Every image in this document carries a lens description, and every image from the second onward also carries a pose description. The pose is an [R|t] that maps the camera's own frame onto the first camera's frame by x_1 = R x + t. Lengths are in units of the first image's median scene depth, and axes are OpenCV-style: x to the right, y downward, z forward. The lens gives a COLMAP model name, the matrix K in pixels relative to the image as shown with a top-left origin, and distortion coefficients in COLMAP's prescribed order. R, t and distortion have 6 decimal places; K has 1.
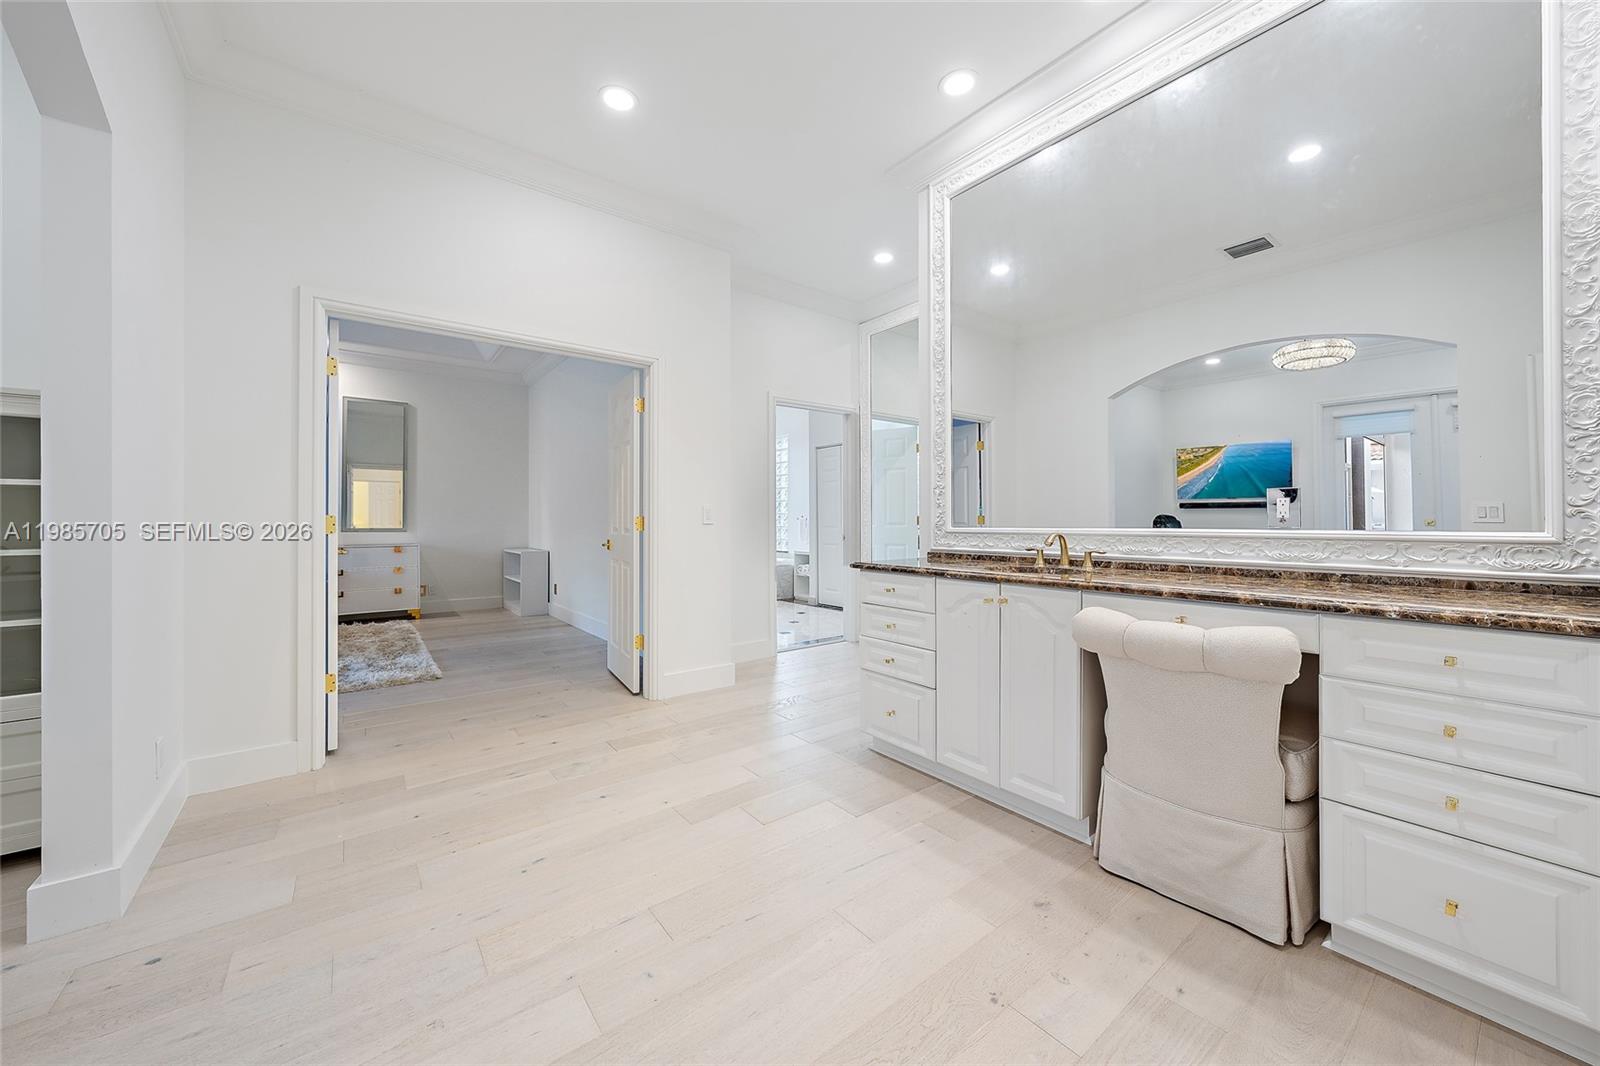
lens RADIAL K [[573.2, 0, 796.8], [0, 573.2, 511.9], [0, 0, 1]] dist [0.000512, 0.000313]
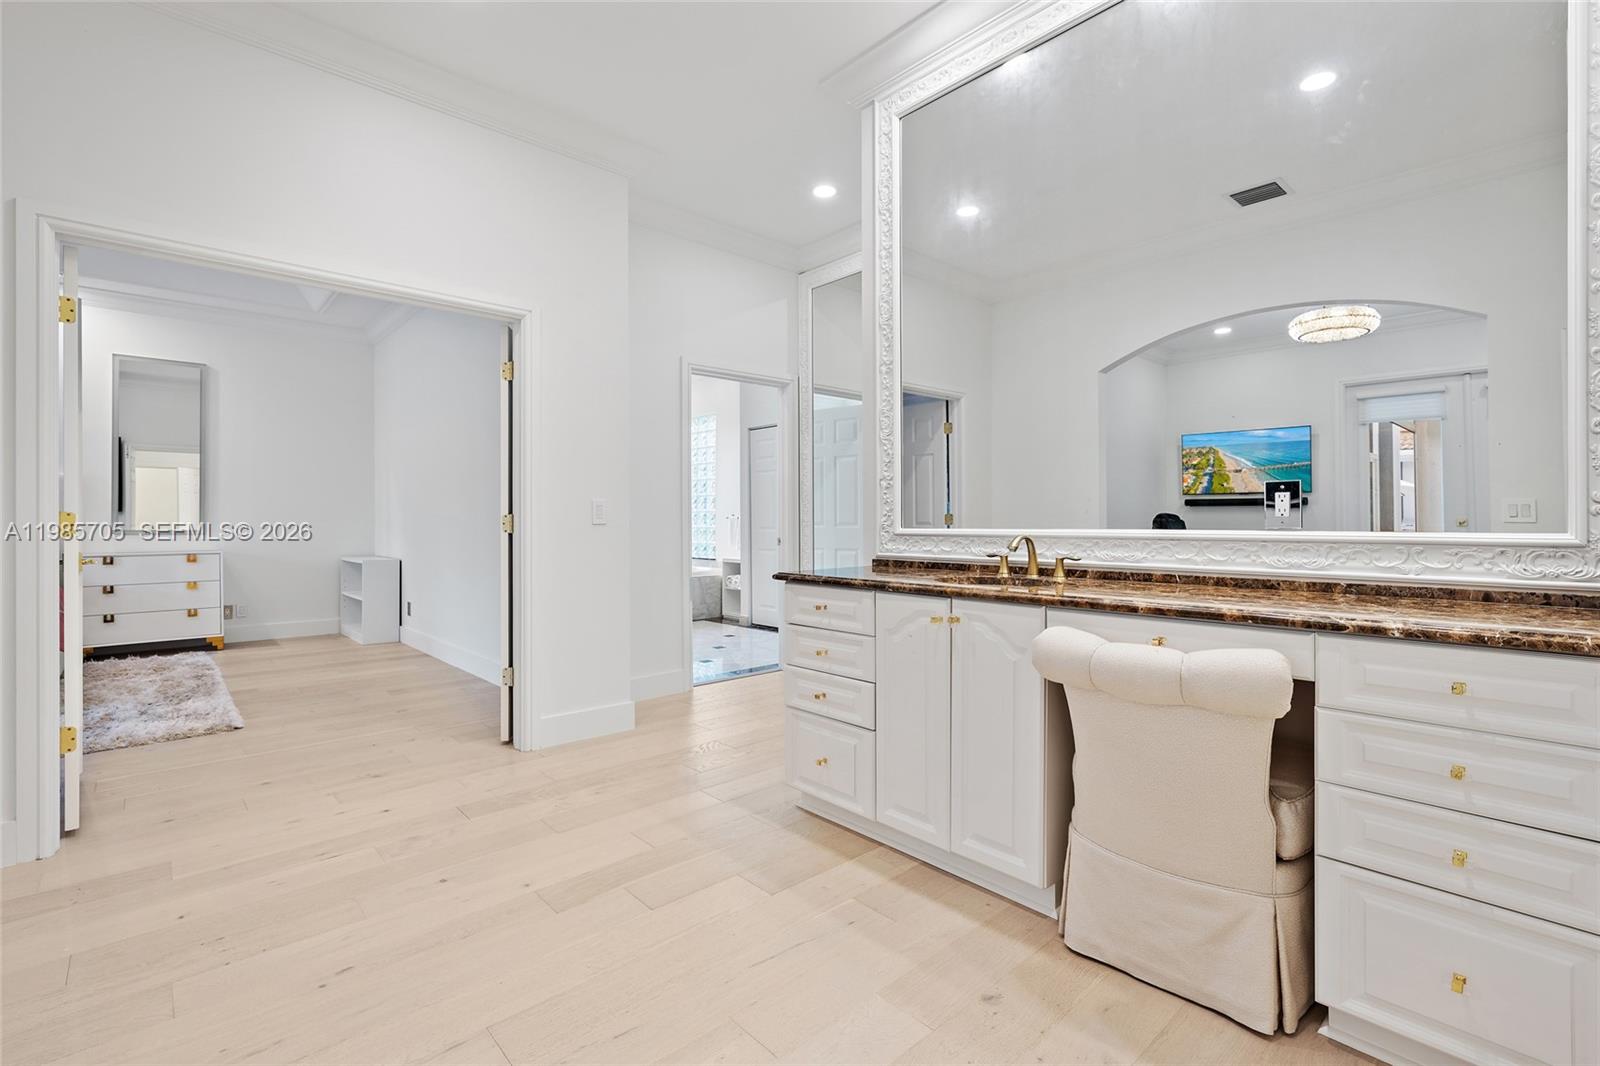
lens RADIAL K [[711.2, 0, 786.4], [0, 711.2, 512.7], [0, 0, 1]] dist [0.002133, 0.000233]
pose [[0.997441, 0.000922, 0.071491, 0.046285], [-0.001237, 0.999990, 0.004370, 0.000906], [-0.071486, -0.004448, 0.997432, 0.019381]]
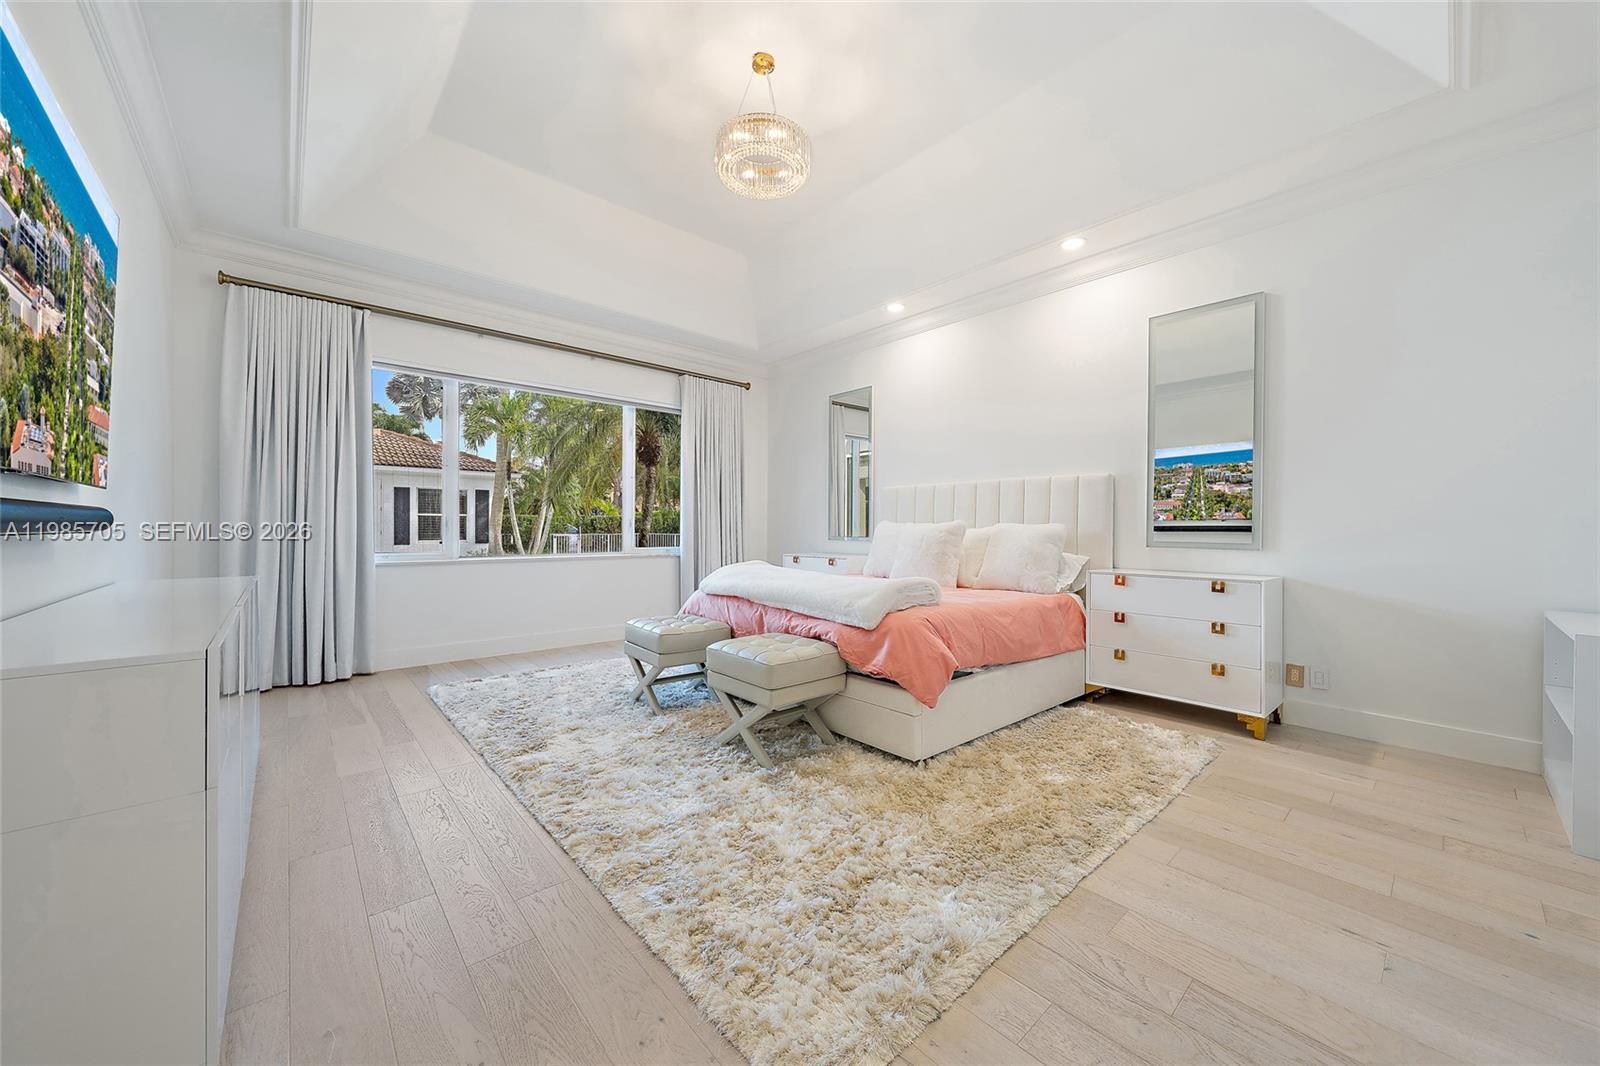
lens RADIAL K [[573.2, 0, 800.6], [0, 573.2, 528.4], [0, 0, 1]] dist [0.000512, 0.000313]
pose [[0.063044, -0.002879, -0.998007, -0.524690], [0.006945, 0.999973, -0.002446, 0.029807], [0.997987, -0.006776, 0.063062, 1.478290]]
